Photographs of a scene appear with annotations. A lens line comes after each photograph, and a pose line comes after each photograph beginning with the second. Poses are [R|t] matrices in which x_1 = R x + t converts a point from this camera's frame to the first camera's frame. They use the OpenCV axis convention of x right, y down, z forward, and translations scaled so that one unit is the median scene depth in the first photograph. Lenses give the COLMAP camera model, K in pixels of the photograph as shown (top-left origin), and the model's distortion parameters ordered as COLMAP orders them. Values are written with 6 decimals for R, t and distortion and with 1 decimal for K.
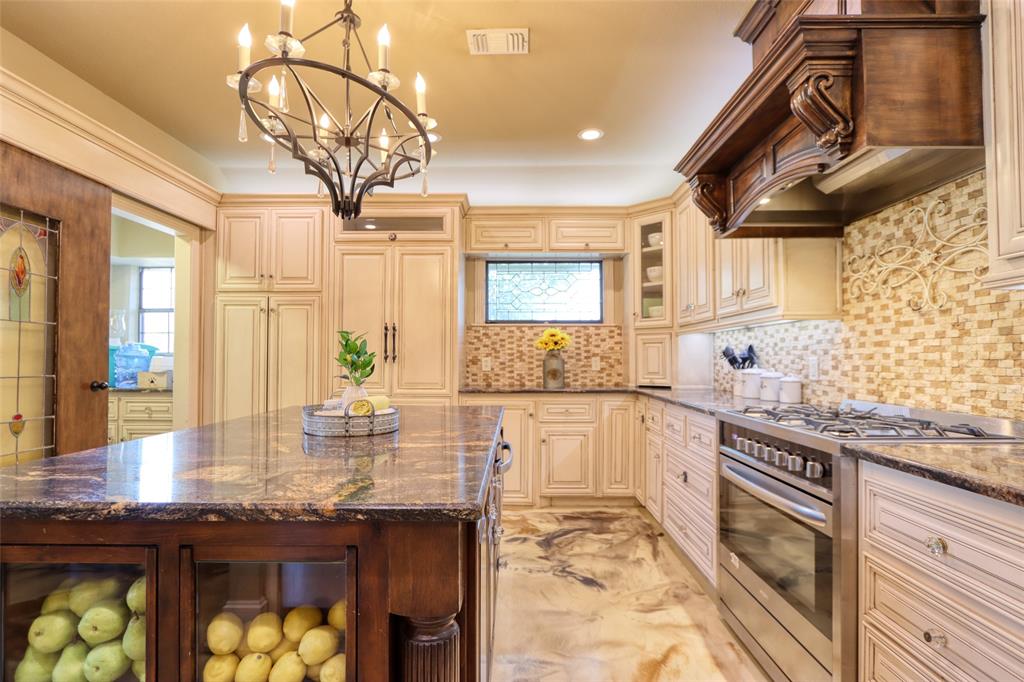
lens RADIAL K [[513.3, 0, 514.8], [0, 513.3, 348.9], [0, 0, 1]] dist [-0.016755, 0.003313]
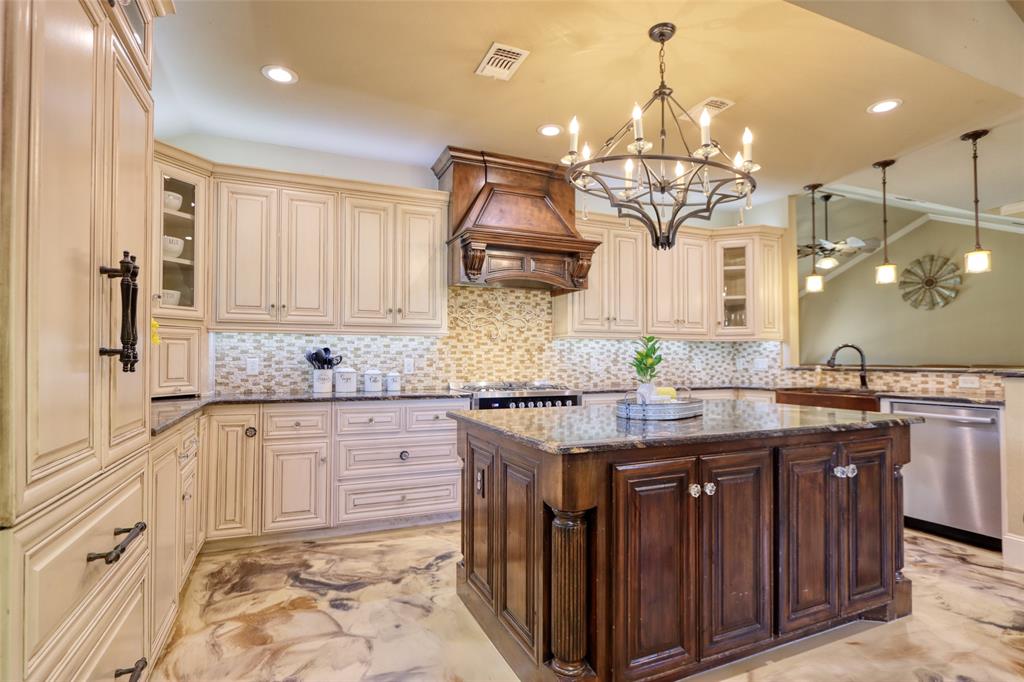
lens RADIAL K [[513.3, 0, 514.8], [0, 513.3, 348.9], [0, 0, 1]] dist [-0.016755, 0.003313]
pose [[-0.409607, 0.019264, 0.912059, -0.936605], [-0.018482, 0.999397, -0.029409, 0.024257], [-0.912075, -0.028903, -0.409004, 1.300113]]
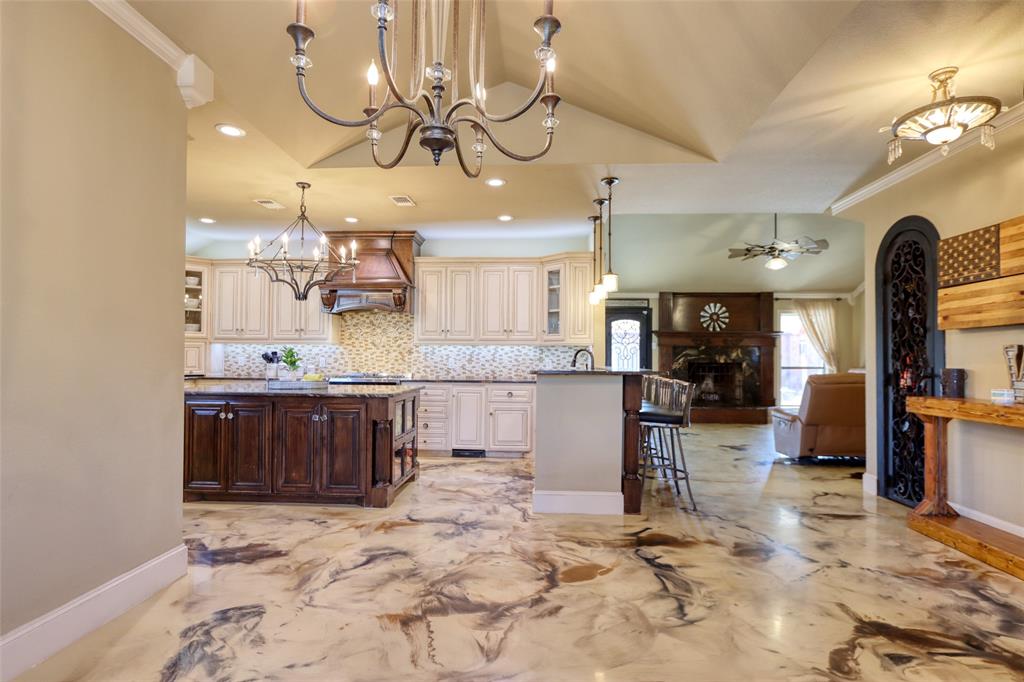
lens RADIAL K [[513.3, 0, 514.8], [0, 513.3, 348.9], [0, 0, 1]] dist [-0.016755, 0.003313]
pose [[0.046759, 0.018079, 0.998743, -1.884519], [-0.027709, 0.999475, -0.016795, -0.012998], [-0.998522, -0.026889, 0.047235, -0.086350]]
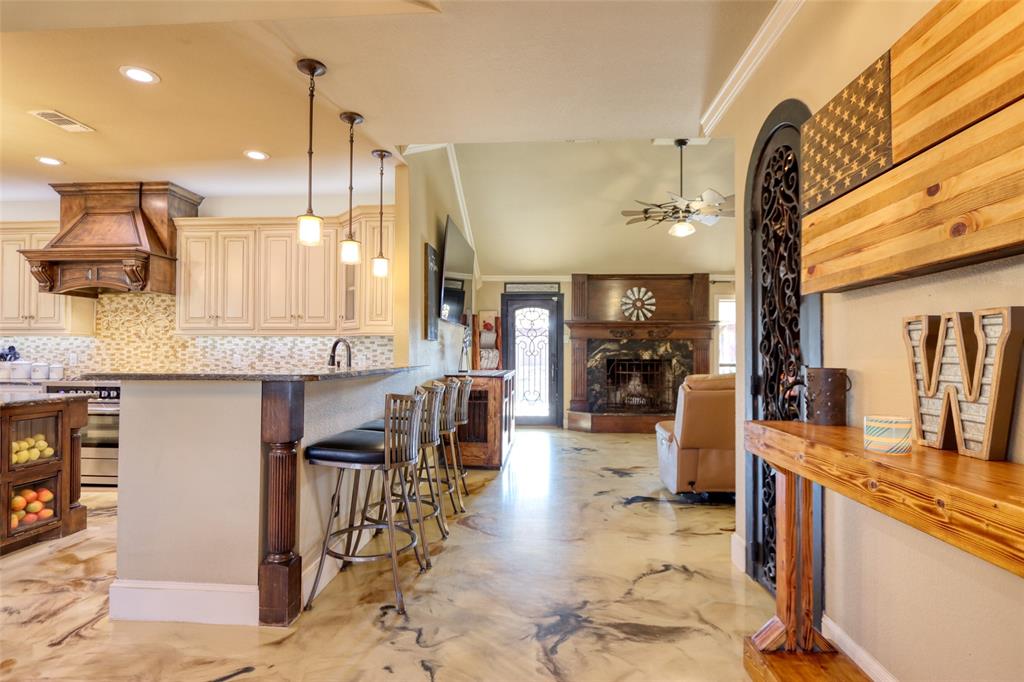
lens RADIAL K [[513.3, 0, 514.8], [0, 513.3, 348.9], [0, 0, 1]] dist [-0.016755, 0.003313]
pose [[0.053974, 0.012768, 0.998461, -1.228891], [-0.024560, 0.999633, -0.011456, -0.023337], [-0.998240, -0.023904, 0.054268, -0.771184]]
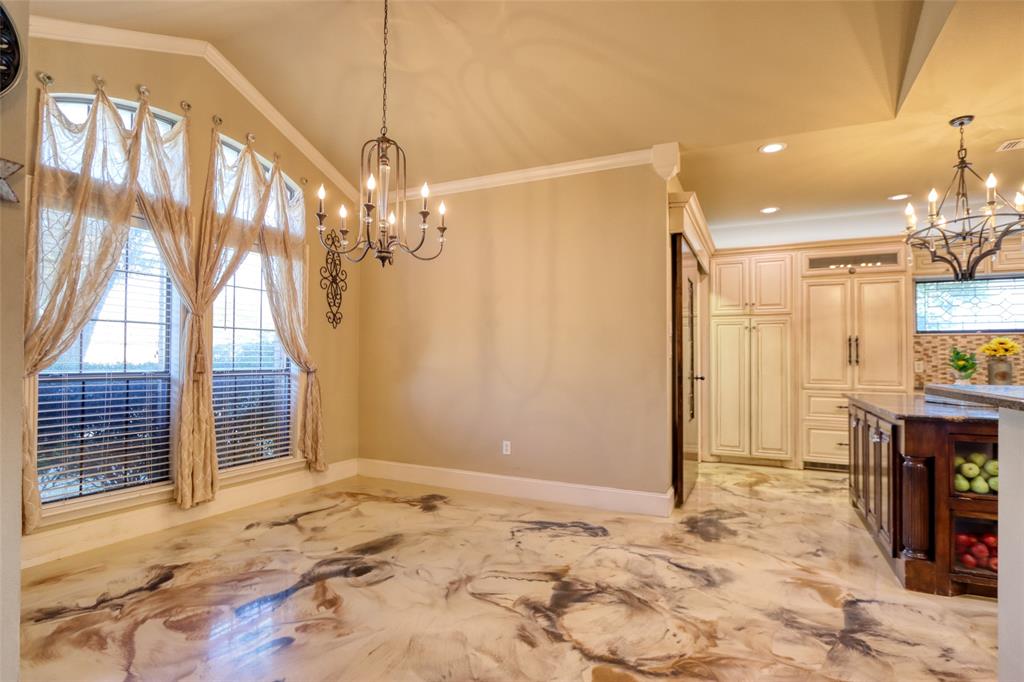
lens RADIAL K [[513.3, 0, 514.8], [0, 513.3, 348.9], [0, 0, 1]] dist [-0.016755, 0.003313]
pose [[0.903801, -0.004641, -0.427928, -0.679978], [0.003946, 0.999989, -0.002512, -0.023269], [0.427935, 0.000581, 0.903809, -0.837735]]
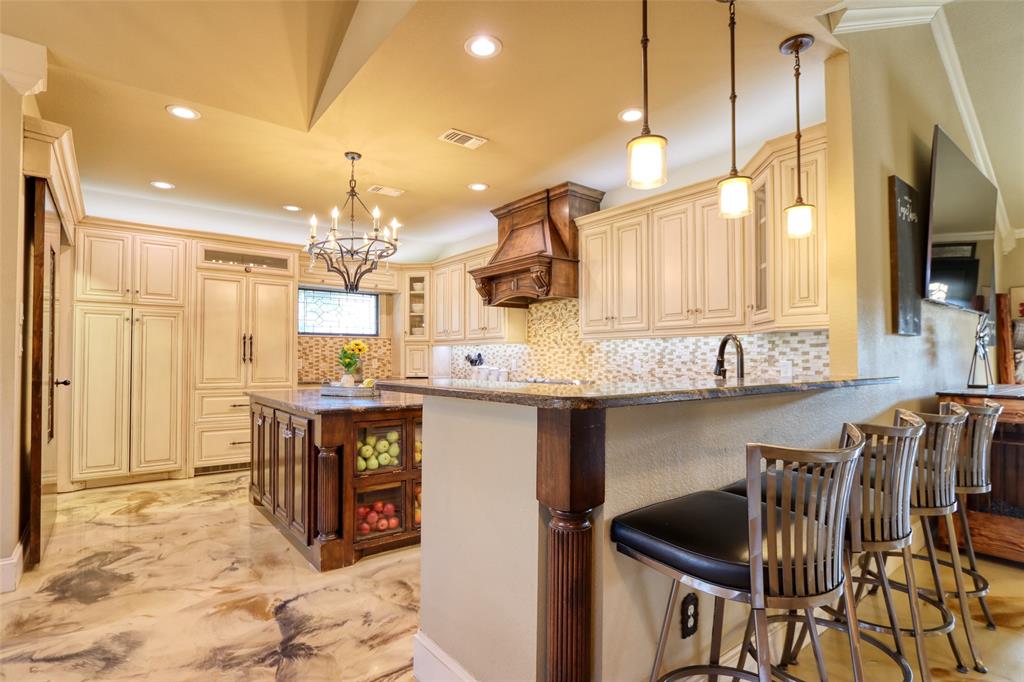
lens RADIAL K [[513.3, 0, 514.8], [0, 513.3, 348.9], [0, 0, 1]] dist [-0.016755, 0.003313]
pose [[0.780589, 0.013415, 0.624900, -0.769027], [-0.013674, 0.999897, -0.004384, -0.021175], [-0.624895, -0.005123, 0.780692, -0.704280]]
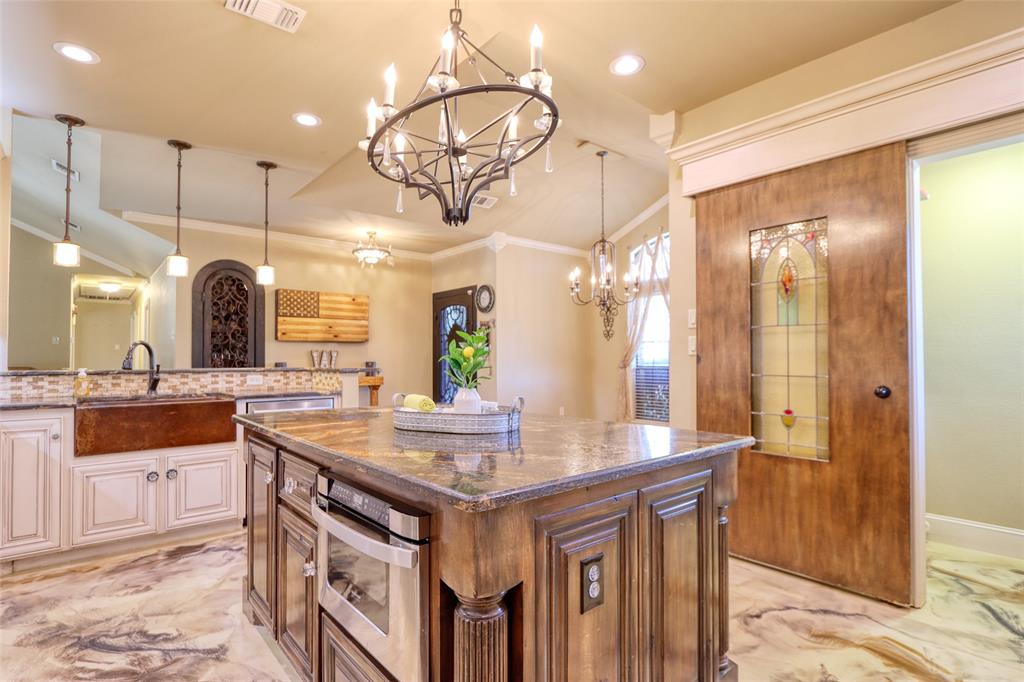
lens RADIAL K [[513.3, 0, 514.8], [0, 513.3, 348.9], [0, 0, 1]] dist [-0.016755, 0.003313]
pose [[-0.758382, -0.012602, -0.651689, 0.180034], [0.015251, 0.999196, -0.037070, 0.026127], [0.651632, -0.038052, -0.757580, 1.308425]]
